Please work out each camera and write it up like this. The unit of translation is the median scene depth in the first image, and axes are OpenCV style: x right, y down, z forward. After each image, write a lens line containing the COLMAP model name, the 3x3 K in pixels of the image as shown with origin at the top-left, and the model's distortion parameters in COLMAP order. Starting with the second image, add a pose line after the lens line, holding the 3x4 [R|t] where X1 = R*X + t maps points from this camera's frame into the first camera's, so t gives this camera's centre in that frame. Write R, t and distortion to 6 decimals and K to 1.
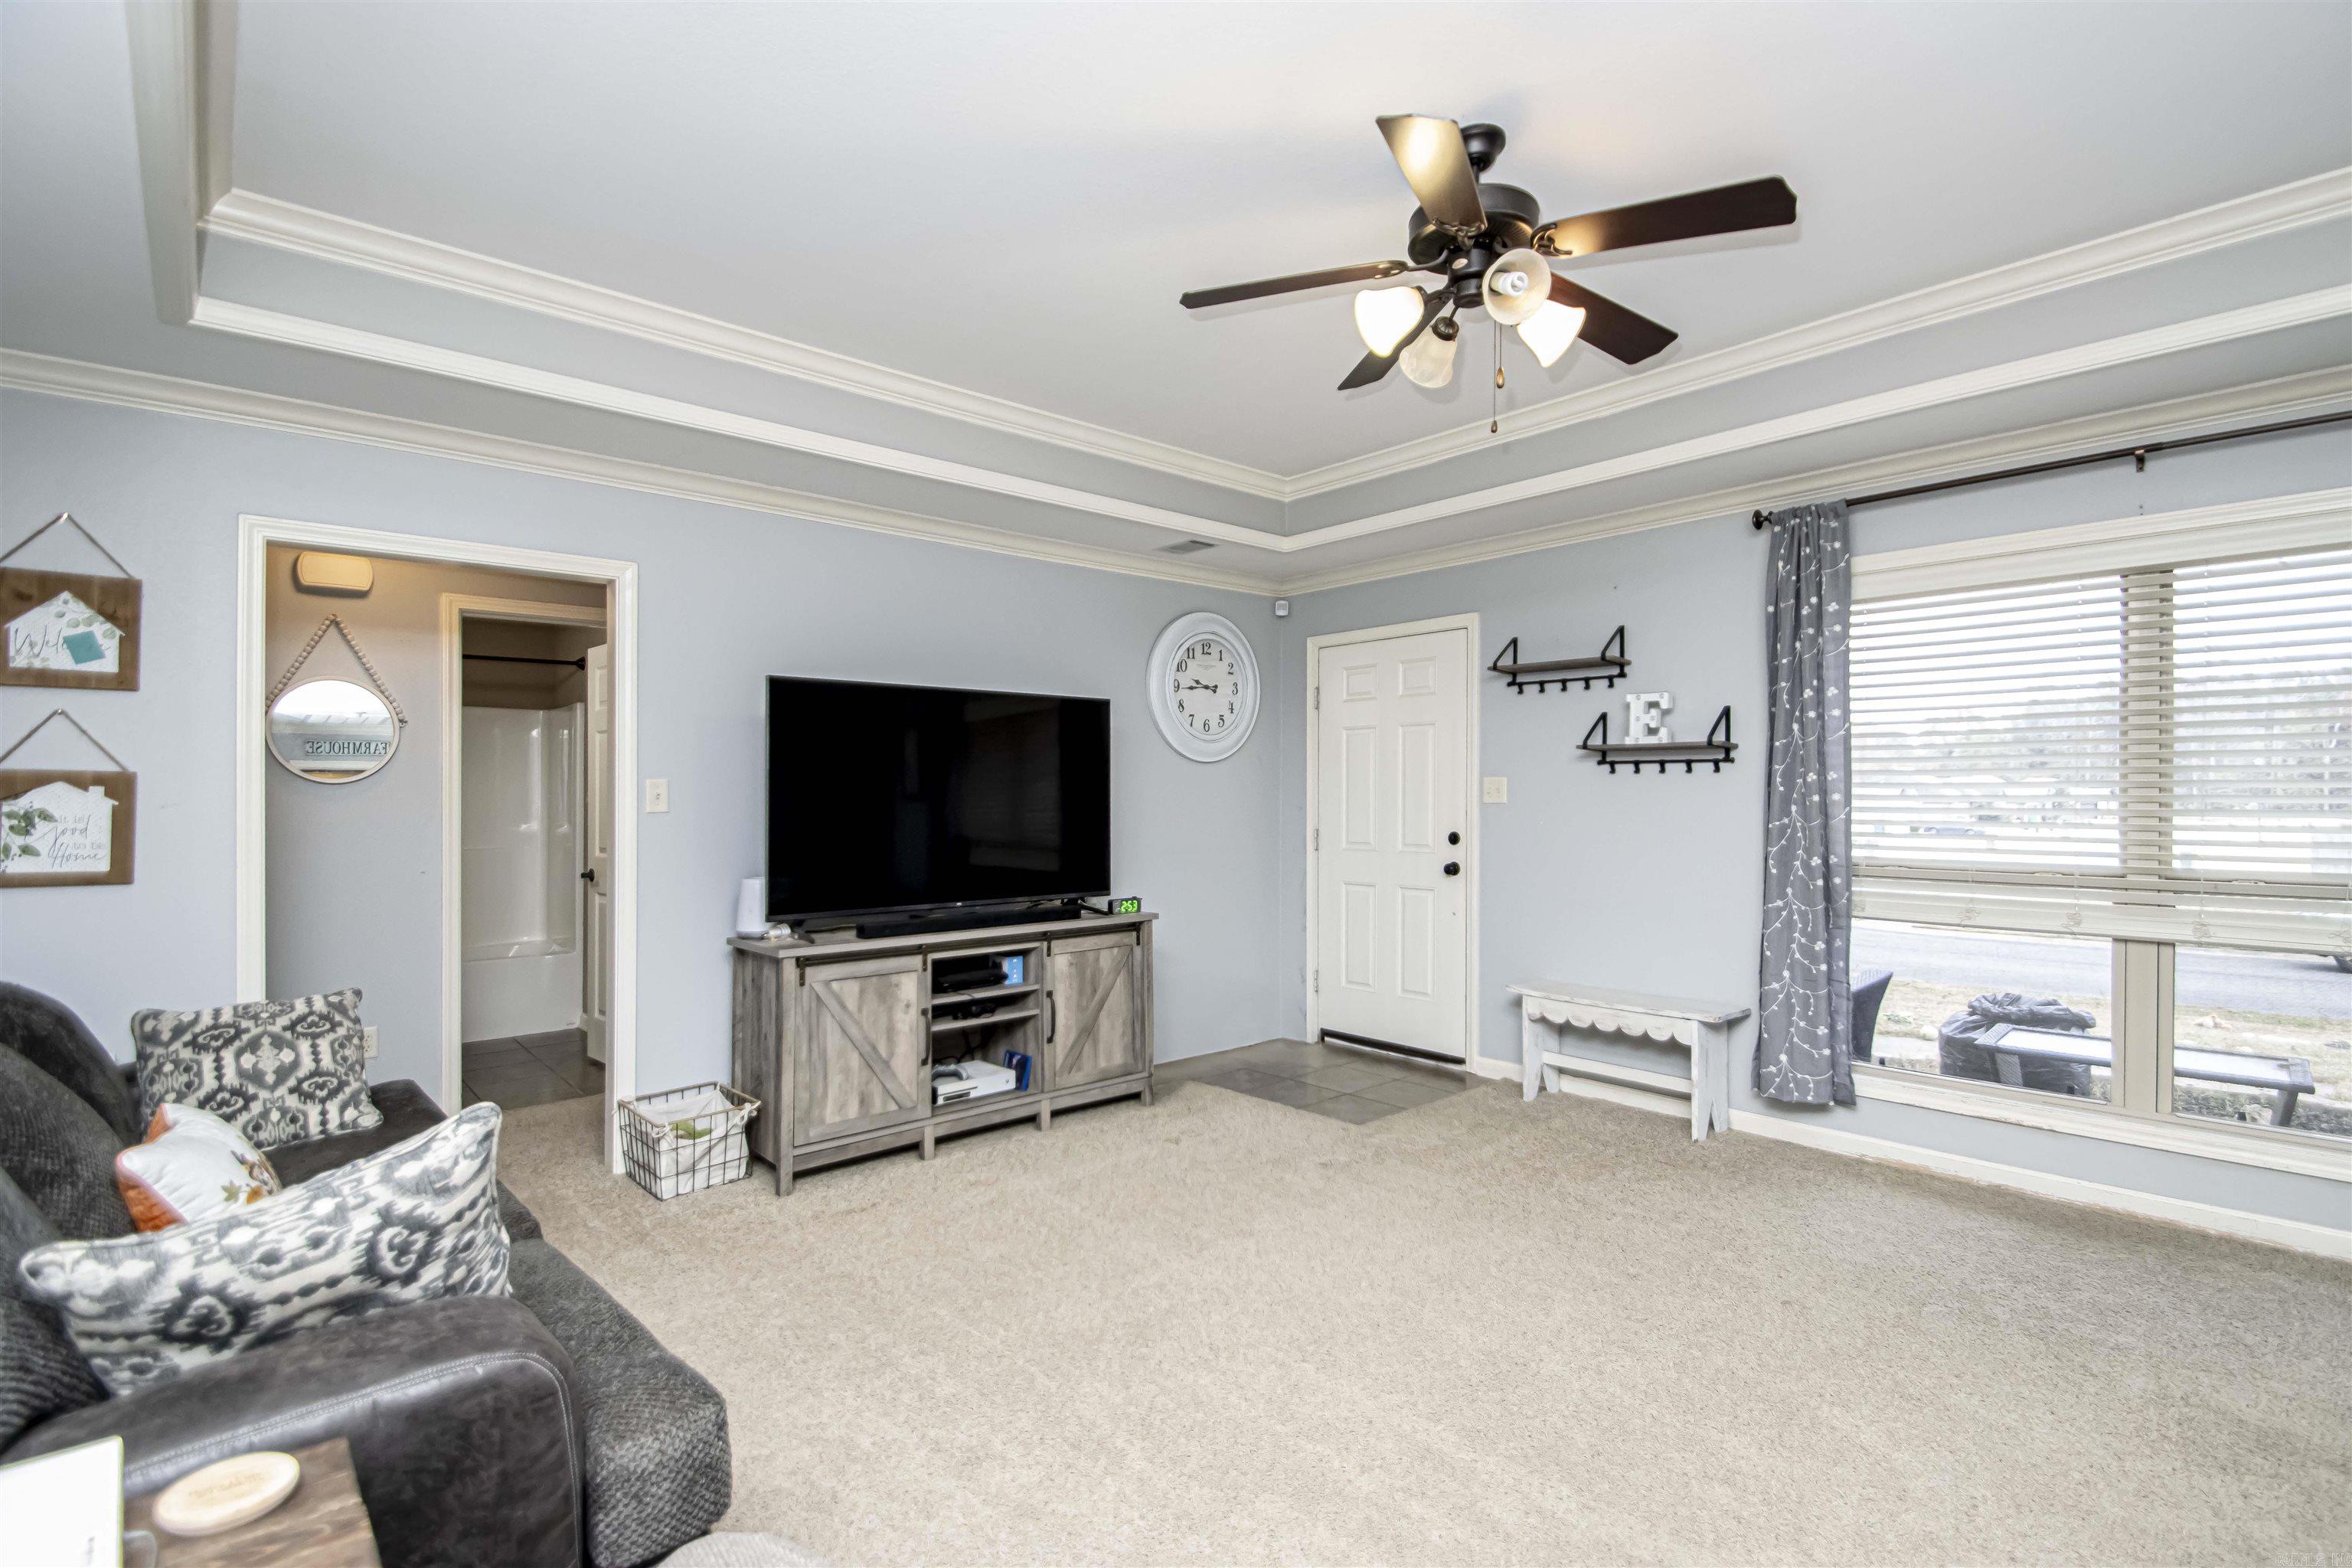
lens RADIAL K [[1100.8, 0, 1228.3], [0, 1100.8, 792.5], [0, 0, 1]] dist [0.004861, -0.007779]
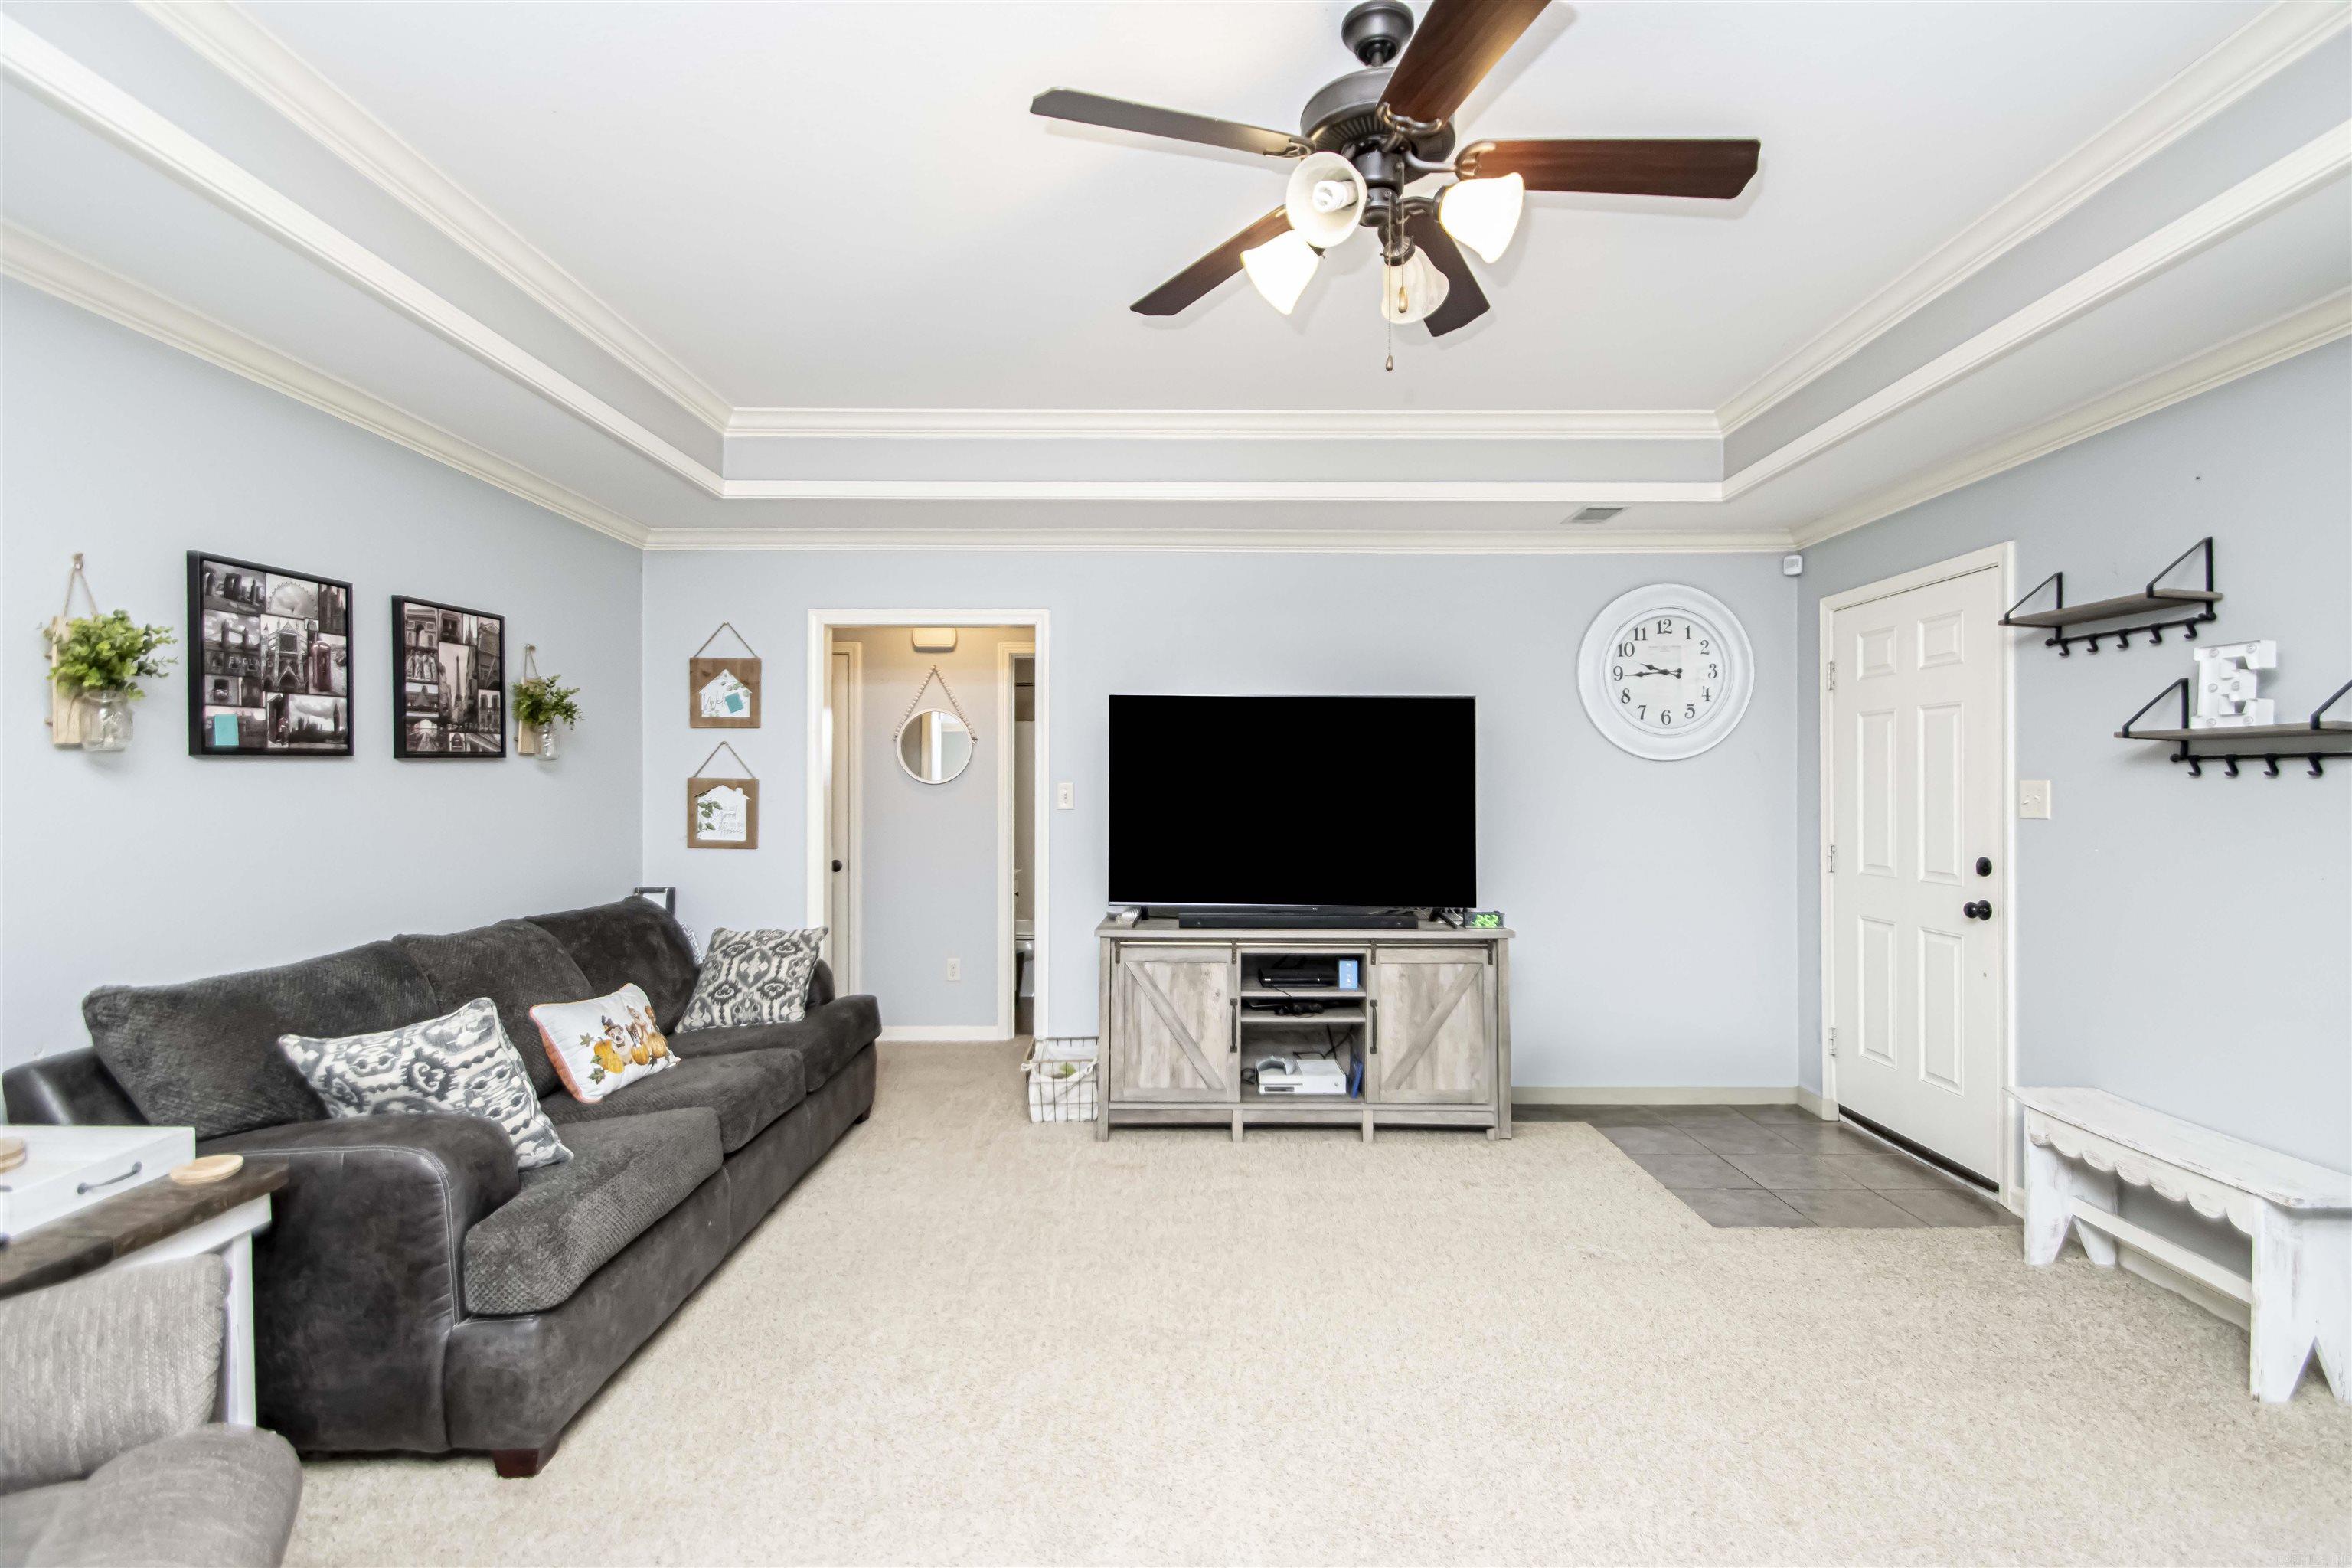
lens RADIAL K [[1100.8, 0, 1175.9], [0, 1100.8, 777.2], [0, 0, 1]] dist [0.004861, -0.007779]
pose [[0.734604, 0.000929, -0.678495, 0.389875], [-0.005173, 0.999978, -0.004232, -0.012808], [0.678476, 0.006619, 0.734593, 0.171116]]
